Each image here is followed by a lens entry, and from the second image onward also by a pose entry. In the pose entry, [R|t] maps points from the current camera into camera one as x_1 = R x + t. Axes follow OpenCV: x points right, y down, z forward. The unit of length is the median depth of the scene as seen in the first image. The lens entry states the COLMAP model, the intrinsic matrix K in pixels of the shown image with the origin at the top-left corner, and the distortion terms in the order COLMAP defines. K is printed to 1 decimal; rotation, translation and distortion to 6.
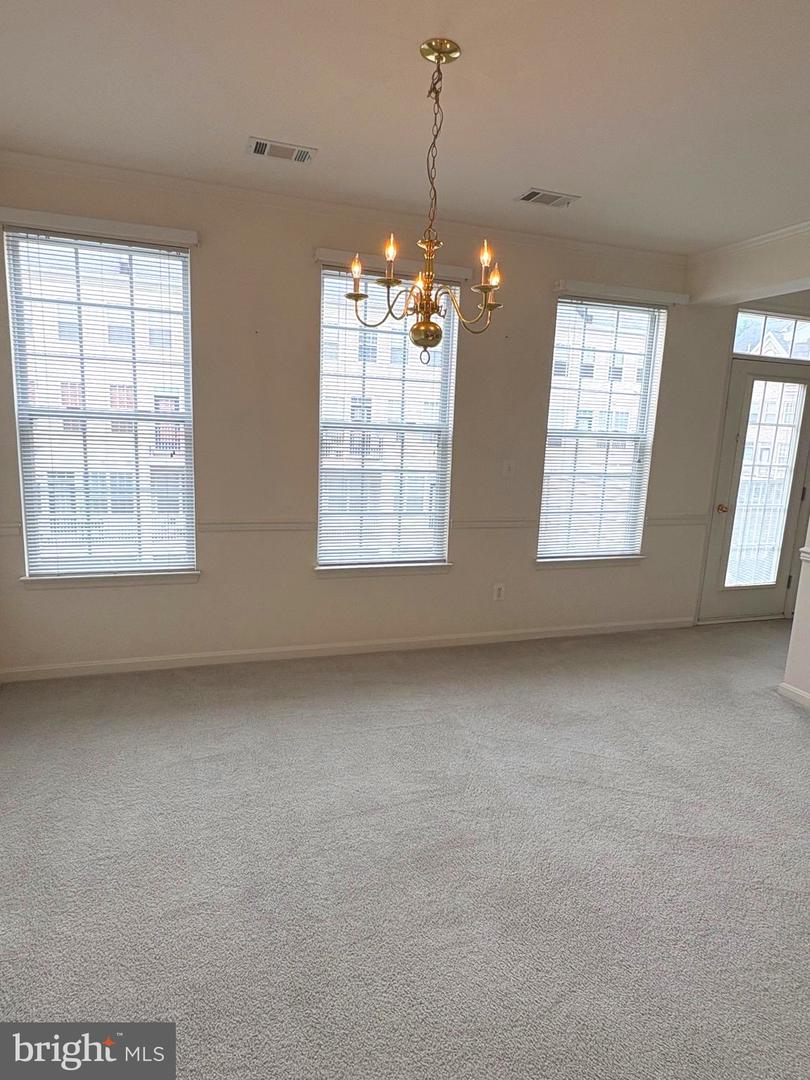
lens RADIAL K [[635.9, 0, 408.9], [0, 635.9, 537.8], [0, 0, 1]] dist [-0.000646, 0.001937]
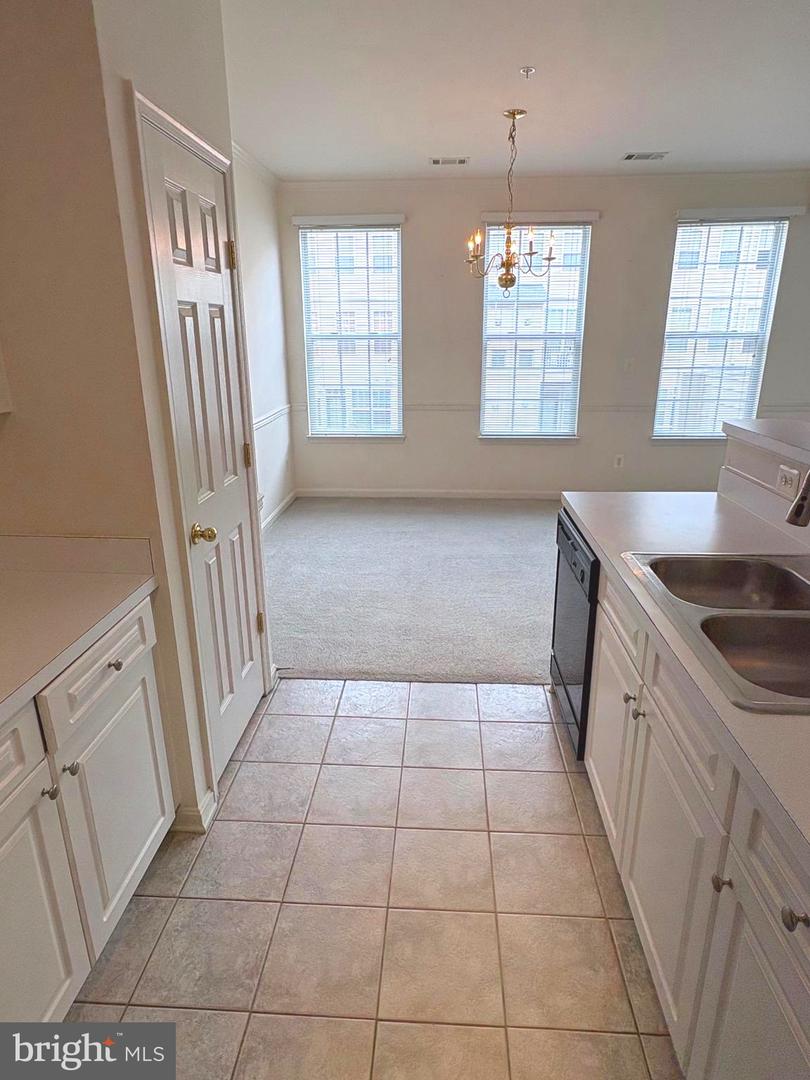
lens RADIAL K [[635.9, 0, 405.6], [0, 635.9, 540.3], [0, 0, 1]] dist [-0.000646, 0.001937]
pose [[0.923036, 0.074256, -0.377478, 0.309017], [-0.025411, 0.990821, 0.132773, 0.105897], [0.383873, -0.112962, 0.916450, -0.510160]]
